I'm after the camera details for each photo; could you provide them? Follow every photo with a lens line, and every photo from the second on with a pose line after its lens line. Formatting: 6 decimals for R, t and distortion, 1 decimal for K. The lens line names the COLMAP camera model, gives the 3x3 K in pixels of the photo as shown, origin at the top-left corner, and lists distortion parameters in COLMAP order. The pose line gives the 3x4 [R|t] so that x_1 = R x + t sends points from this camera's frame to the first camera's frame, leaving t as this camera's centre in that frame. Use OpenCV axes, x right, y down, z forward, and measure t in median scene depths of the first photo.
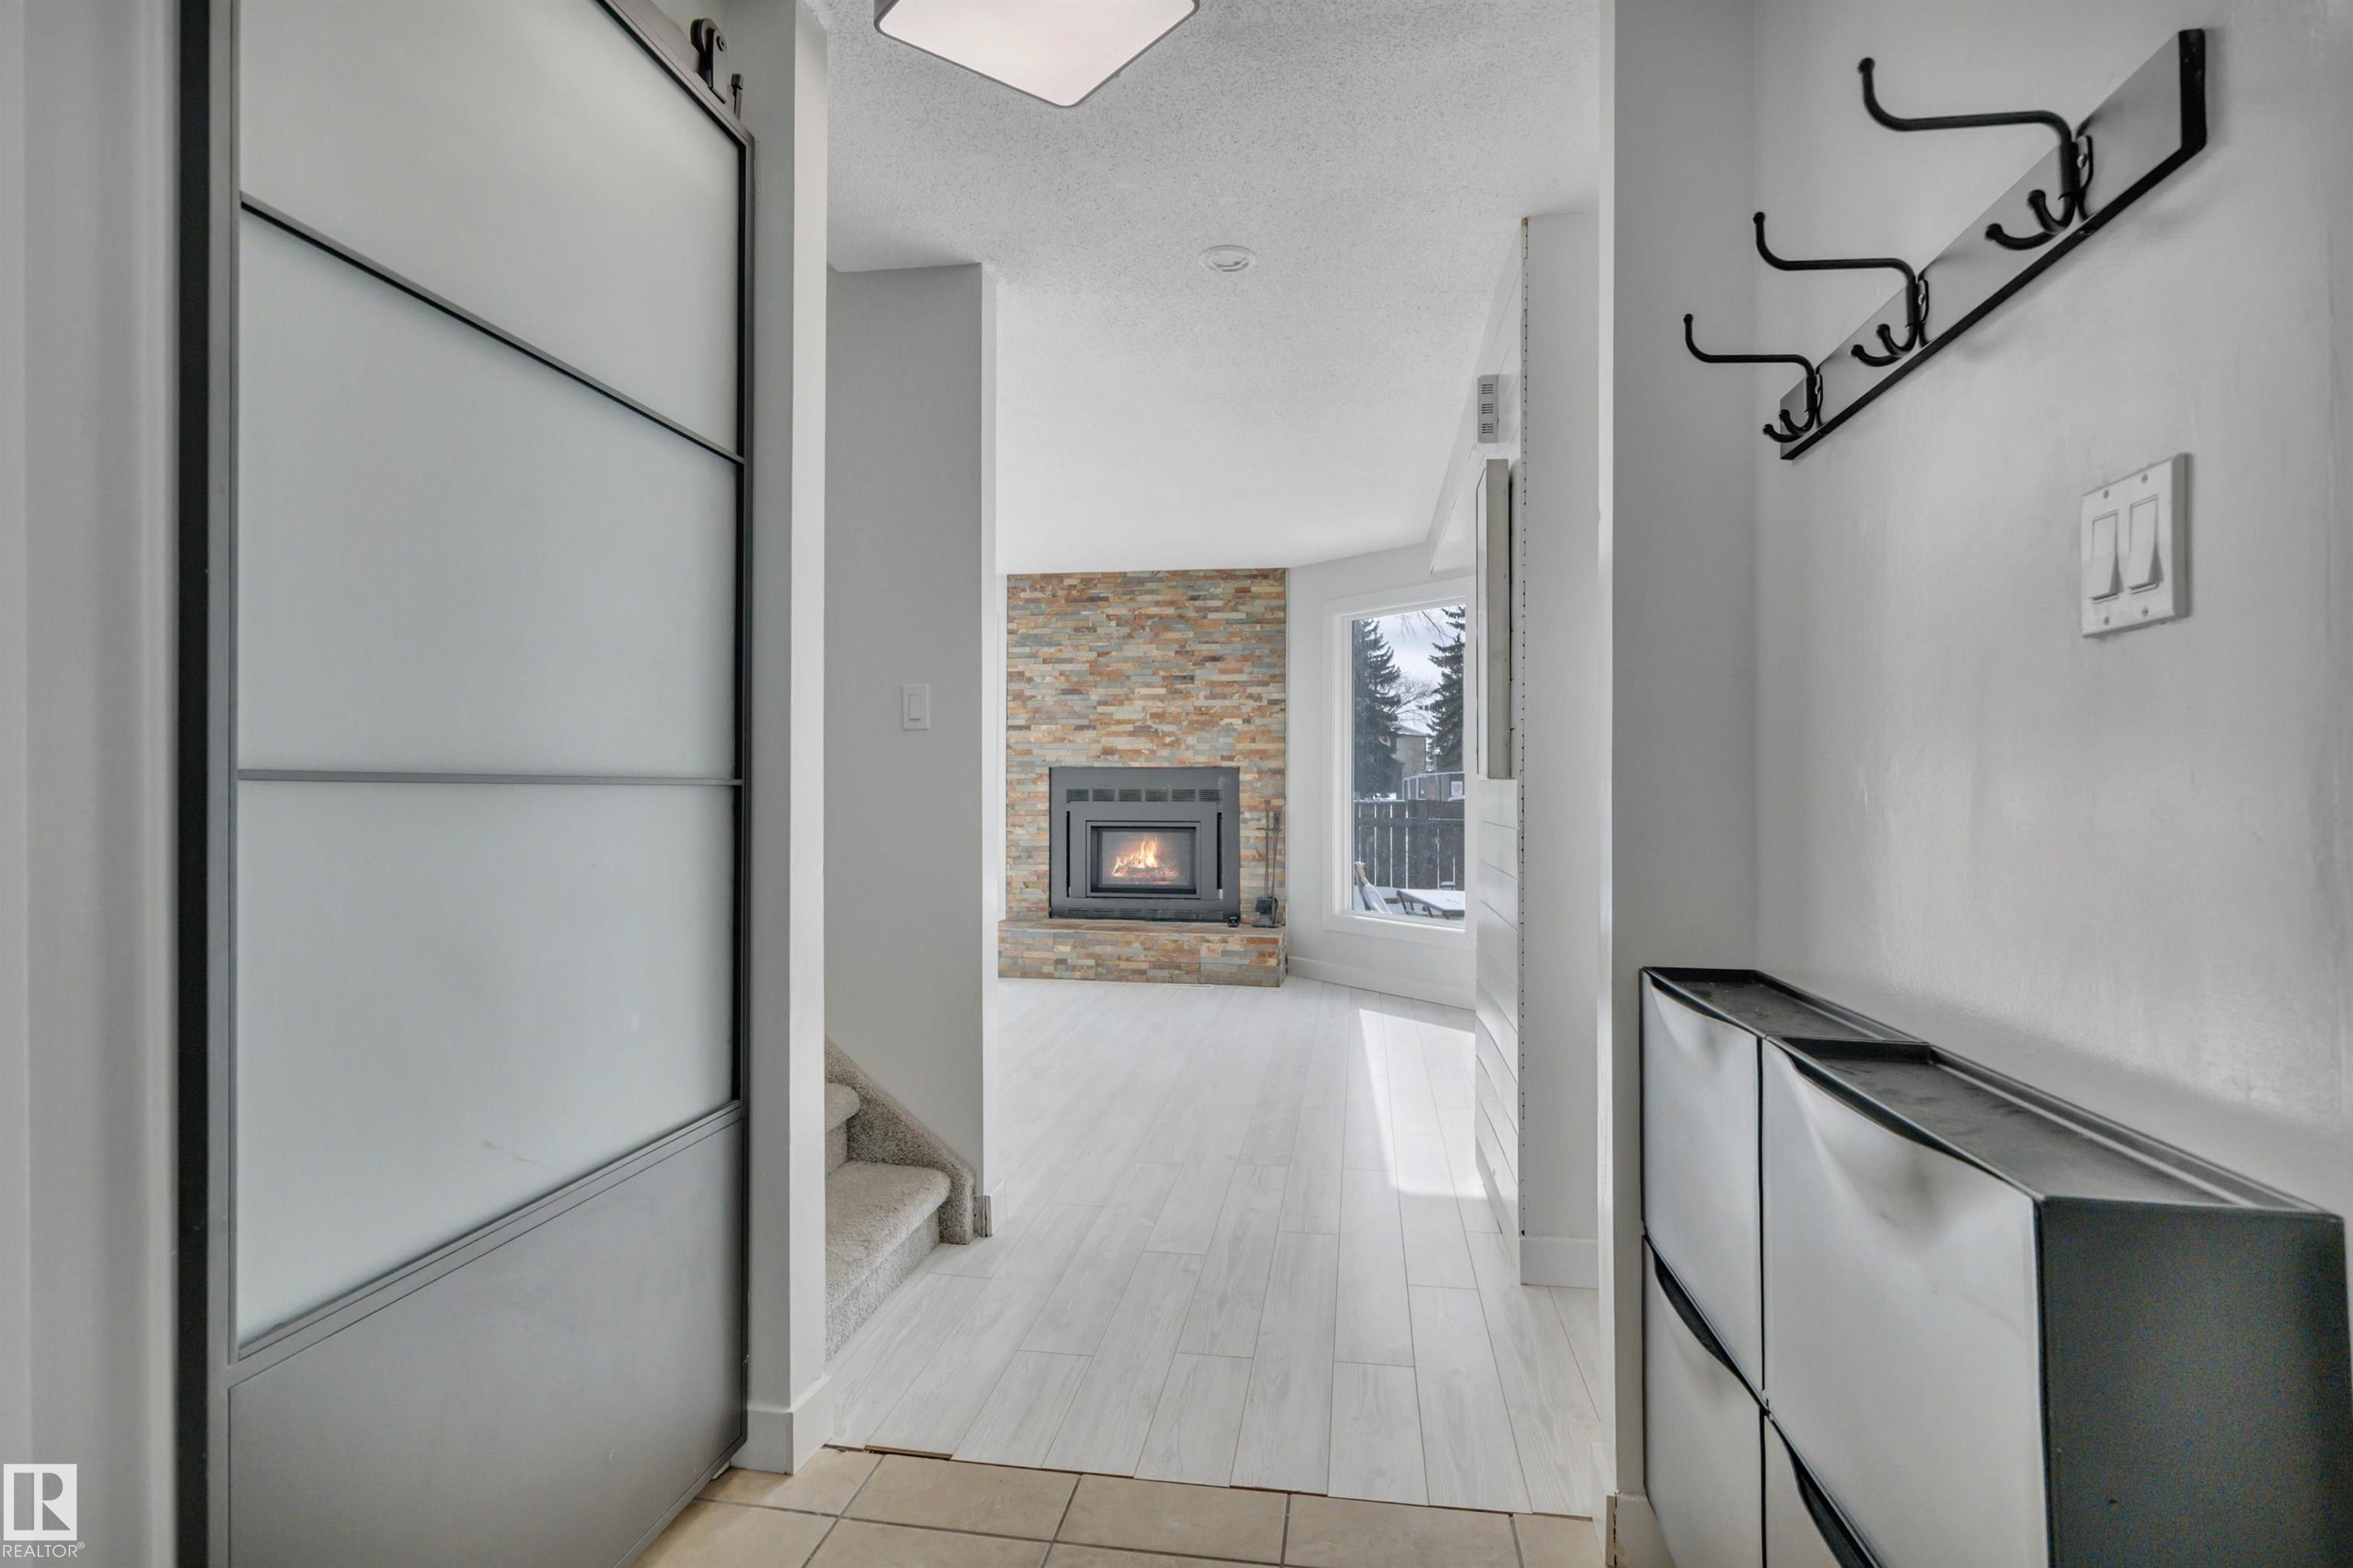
lens RADIAL K [[1207.0, 0, 1176.5], [0, 1207.0, 784.0], [0, 0, 1]] dist [0.000379, -0.000029]
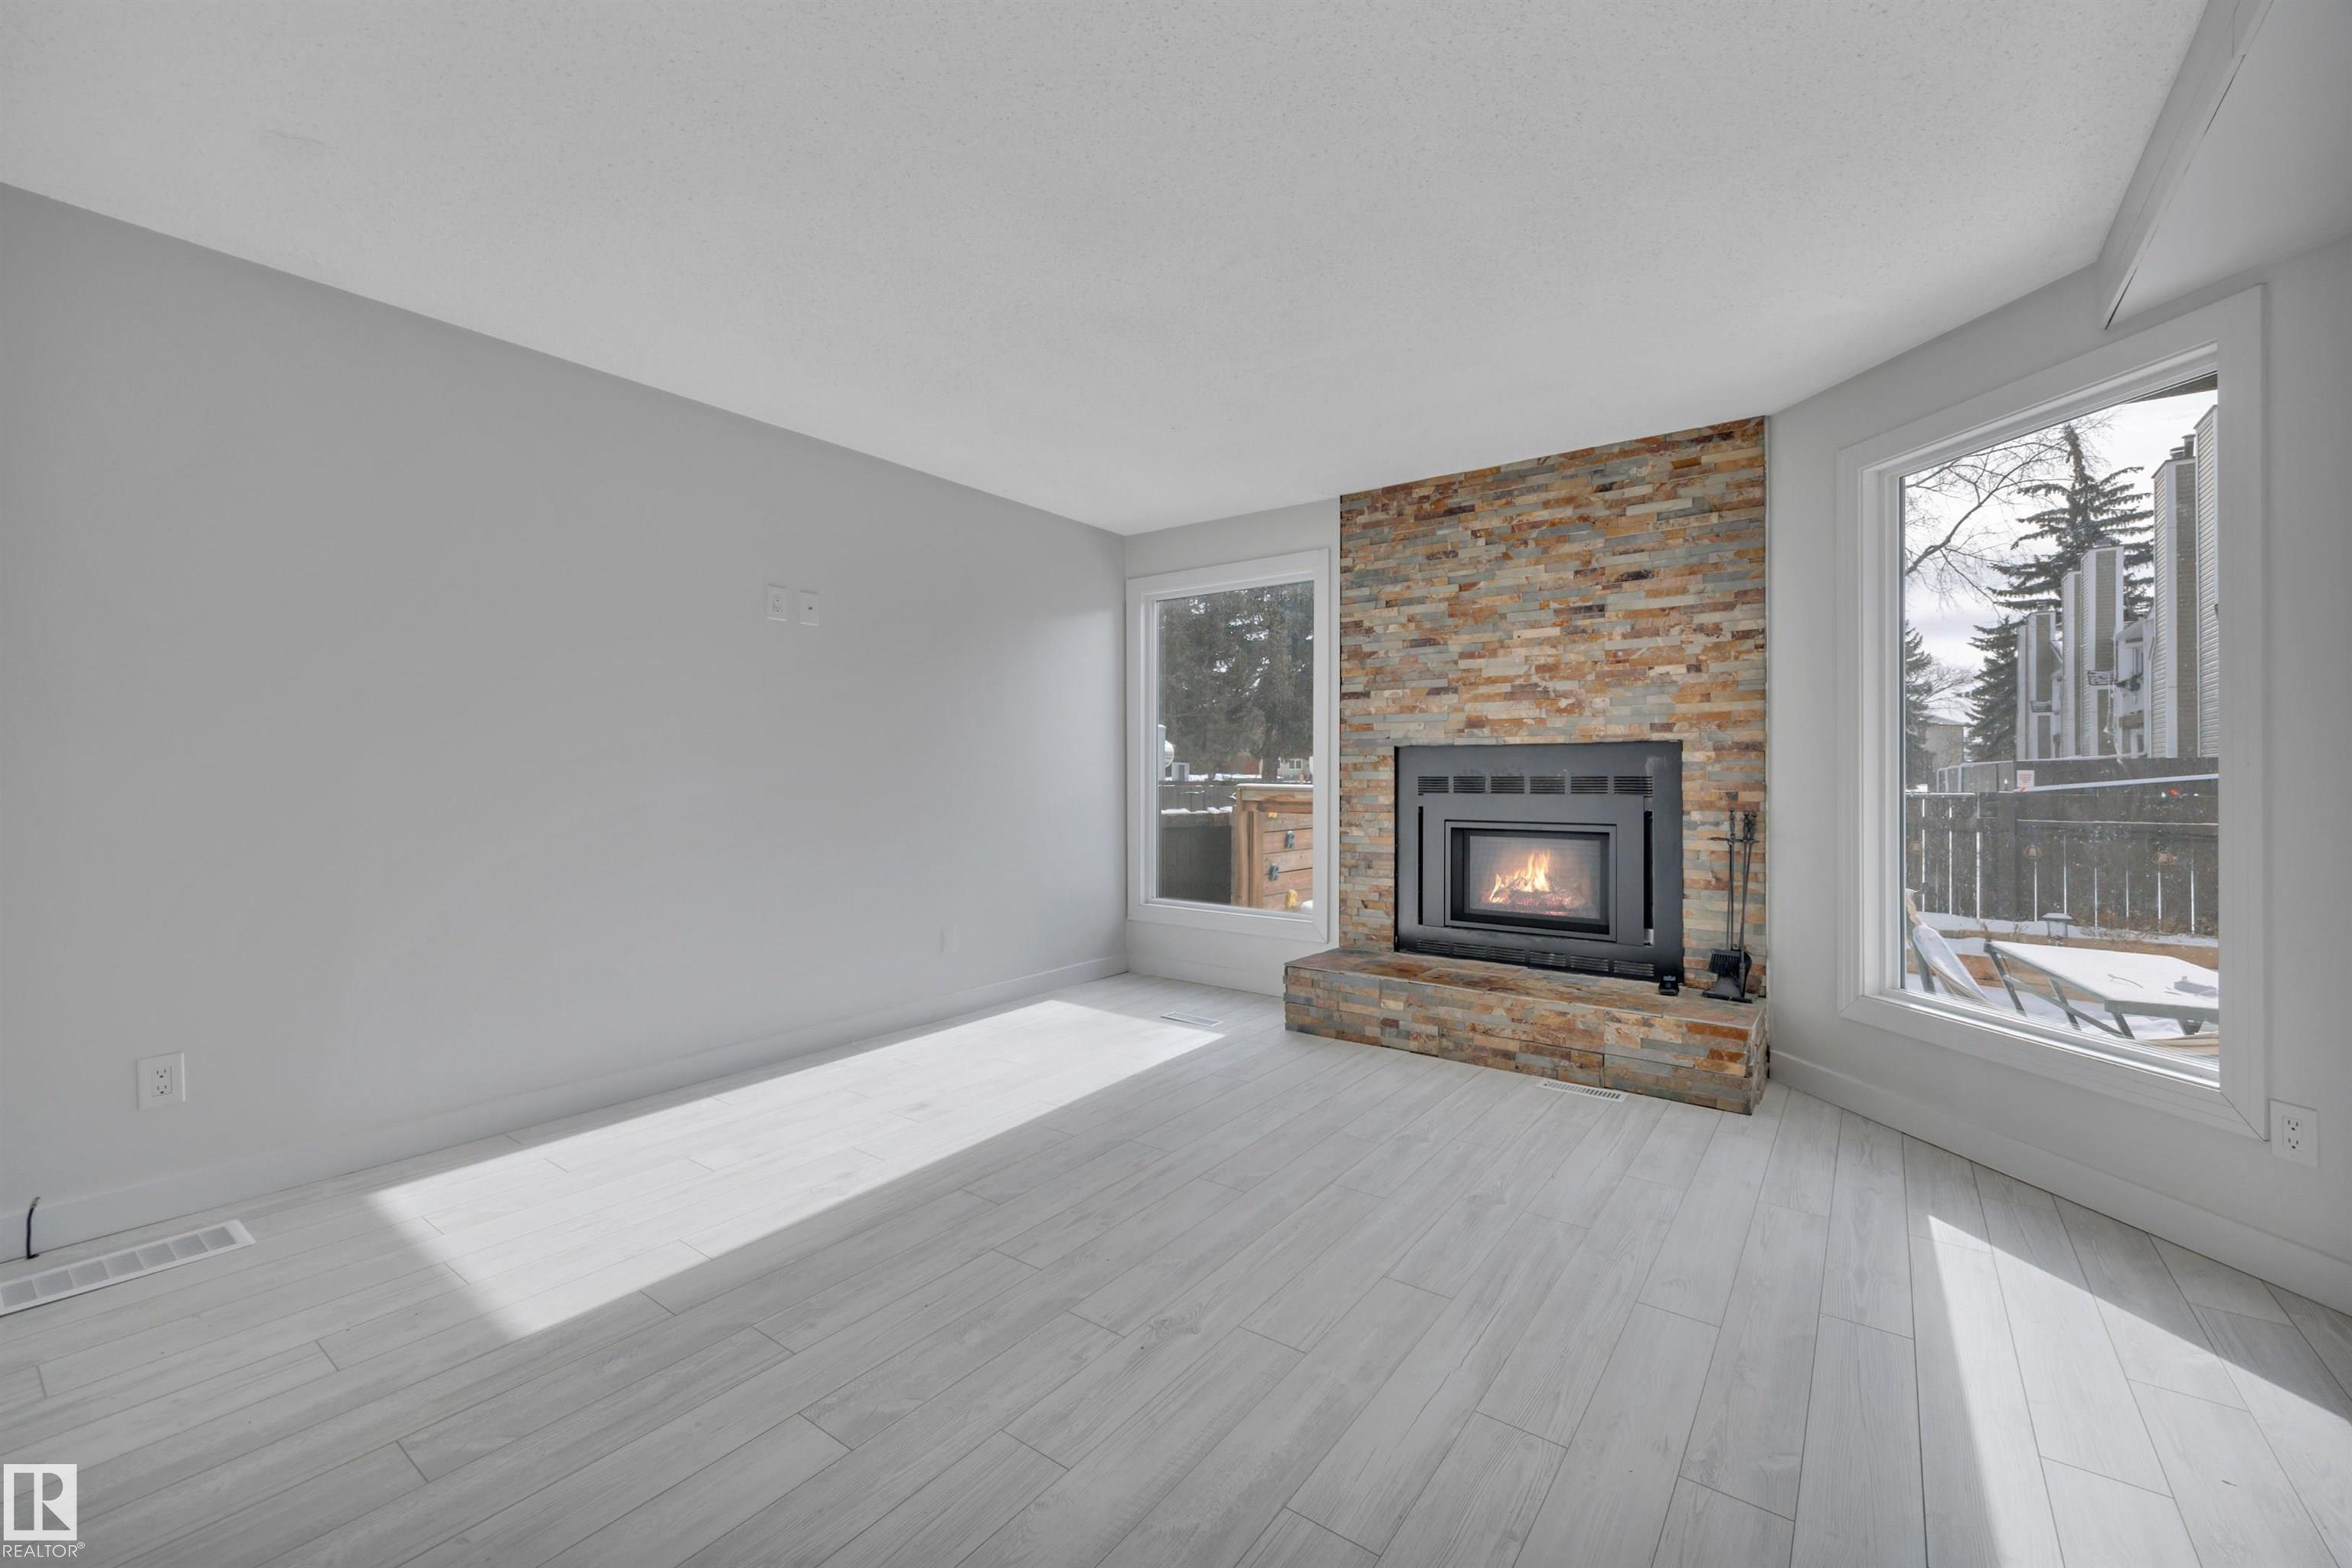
lens RADIAL K [[978.1, 0, 1173.0], [0, 978.1, 775.4], [0, 0, 1]] dist [-0.001537, 0.000120]
pose [[0.889380, -0.003805, -0.457152, 0.048816], [0.002999, 0.999992, -0.002489, 0.004733], [0.457158, 0.000843, 0.889385, 0.413601]]
